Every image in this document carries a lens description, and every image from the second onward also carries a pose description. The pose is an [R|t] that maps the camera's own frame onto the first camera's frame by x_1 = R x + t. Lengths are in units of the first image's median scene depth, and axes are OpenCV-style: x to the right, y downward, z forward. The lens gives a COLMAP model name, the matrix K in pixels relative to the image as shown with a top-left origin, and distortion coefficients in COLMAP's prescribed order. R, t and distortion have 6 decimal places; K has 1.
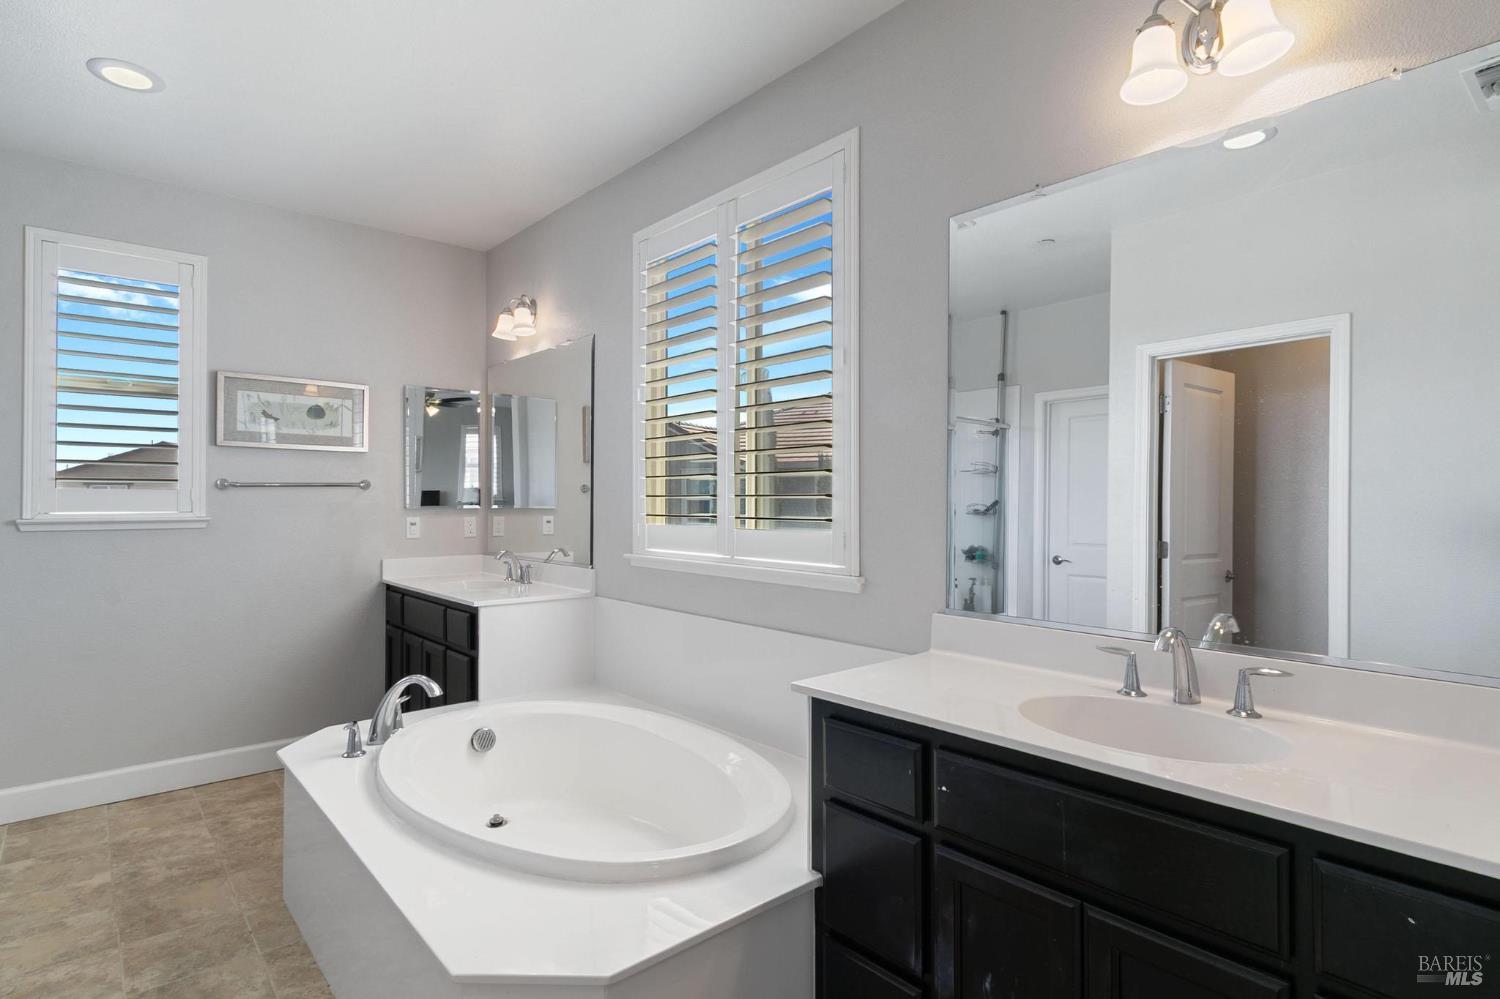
lens RADIAL K [[784.6, 0, 743.9], [0, 784.6, 501.6], [0, 0, 1]] dist [-0.005765, -0.001090]
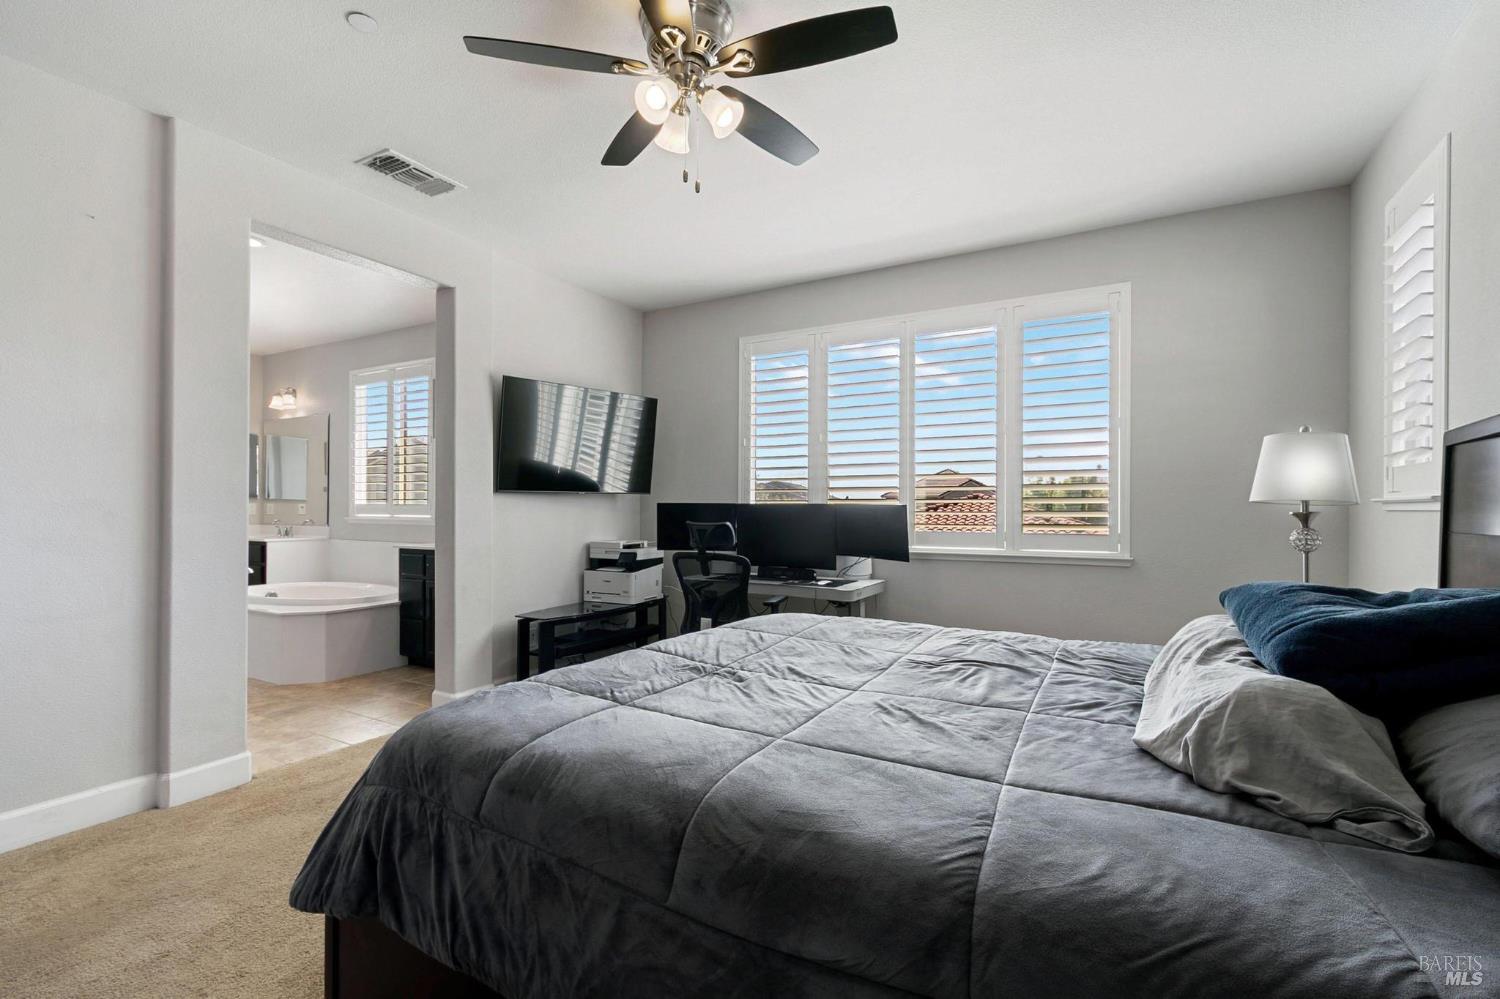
lens RADIAL K [[709.0, 0, 746.5], [0, 709.0, 502.9], [0, 0, 1]] dist [0.005355, -0.003095]
pose [[0.943578, 0.005845, 0.331098, 0.265681], [-0.004063, 0.999973, -0.006075, 0.034359], [-0.331124, 0.004387, 0.943577, -1.319864]]
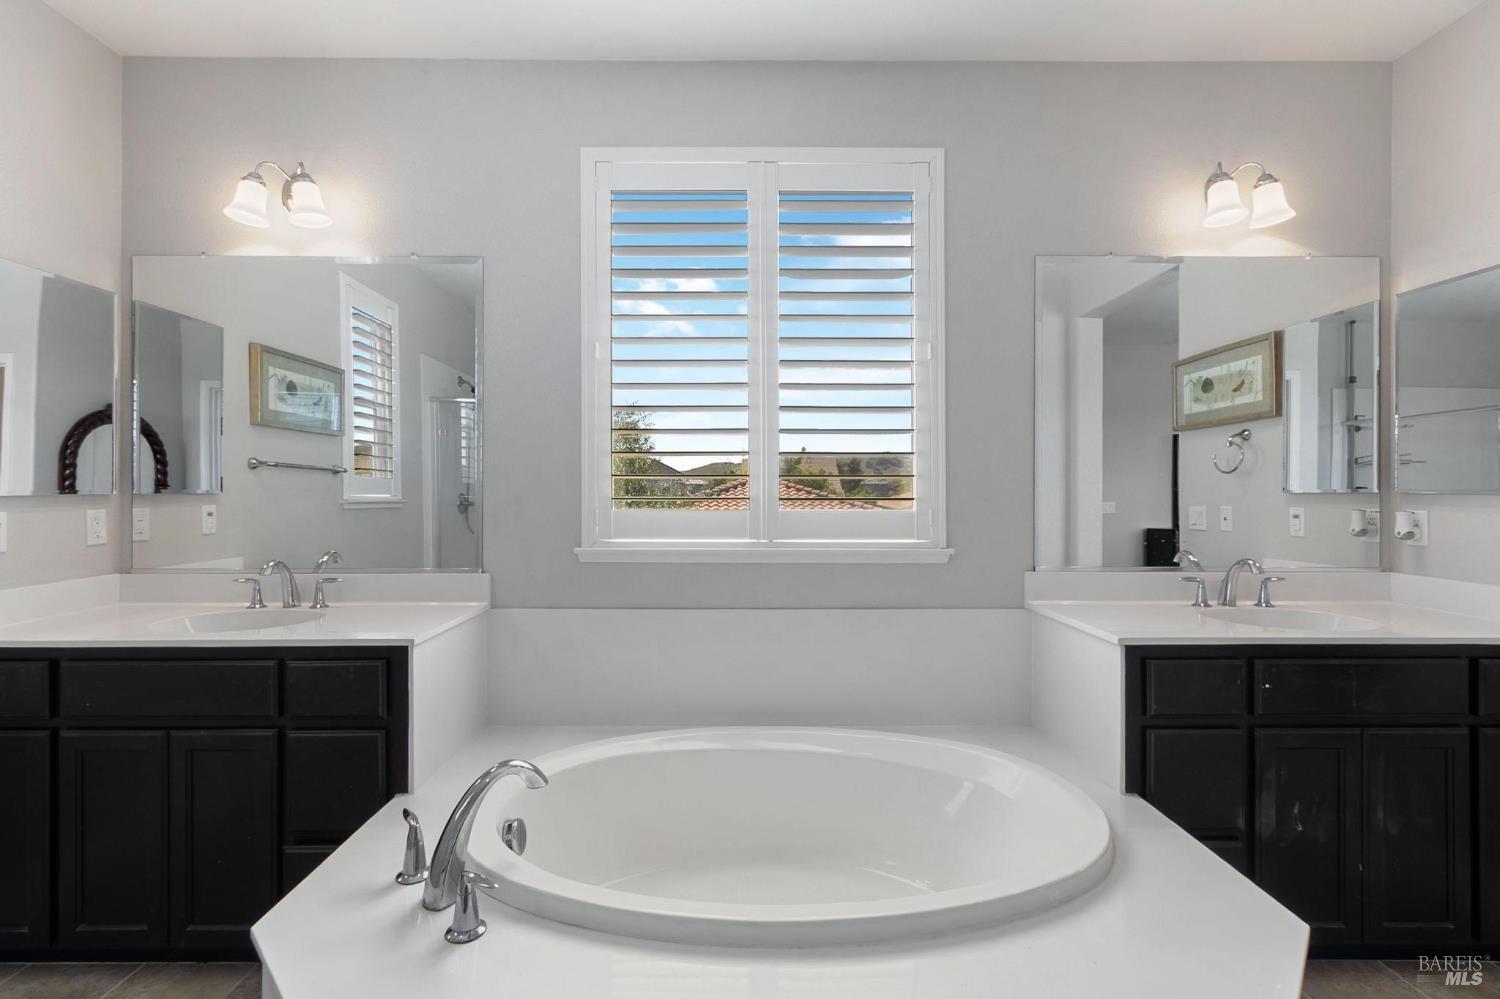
lens RADIAL K [[709.0, 0, 749.9], [0, 709.0, 484.8], [0, 0, 1]] dist [0.005355, -0.003095]
pose [[0.641108, -0.002936, 0.767445, -0.602070], [0.001476, 0.999996, 0.002593, 0.000956], [-0.767449, -0.000530, 0.641110, 0.411376]]
